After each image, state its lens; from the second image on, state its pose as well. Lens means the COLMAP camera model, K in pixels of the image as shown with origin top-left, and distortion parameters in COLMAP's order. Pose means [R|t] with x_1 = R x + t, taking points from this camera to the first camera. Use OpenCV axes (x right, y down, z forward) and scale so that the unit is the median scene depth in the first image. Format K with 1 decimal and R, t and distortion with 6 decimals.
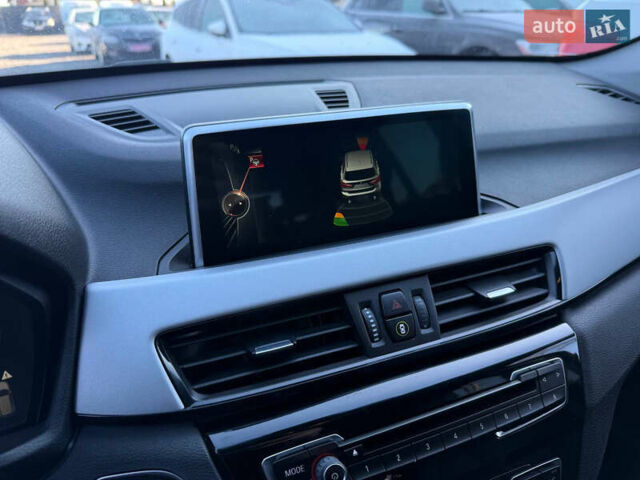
lens RADIAL K [[472.9, 0, 312.8], [0, 472.9, 227.1], [0, 0, 1]] dist [-0.026270, -0.003302]
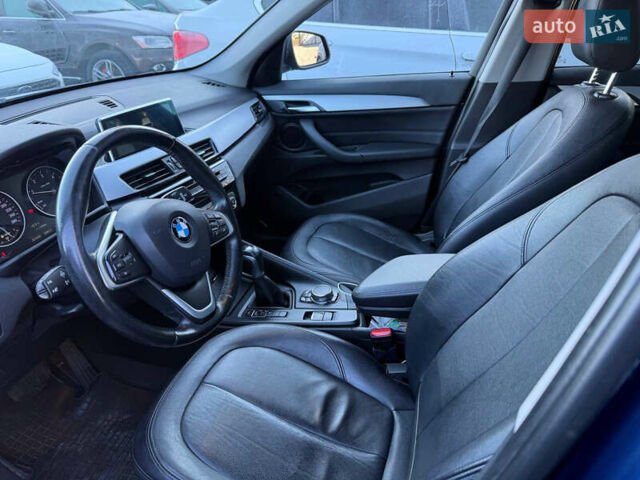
lens RADIAL K [[446.4, 0, 317.2], [0, 446.4, 243.0], [0, 0, 1]] dist [0.105066, -0.203092]
pose [[0.720516, -0.331968, 0.608813, -1.139805], [0.287612, 0.941949, 0.173236, 0.412841], [-0.630980, 0.050283, 0.774168, -1.914105]]
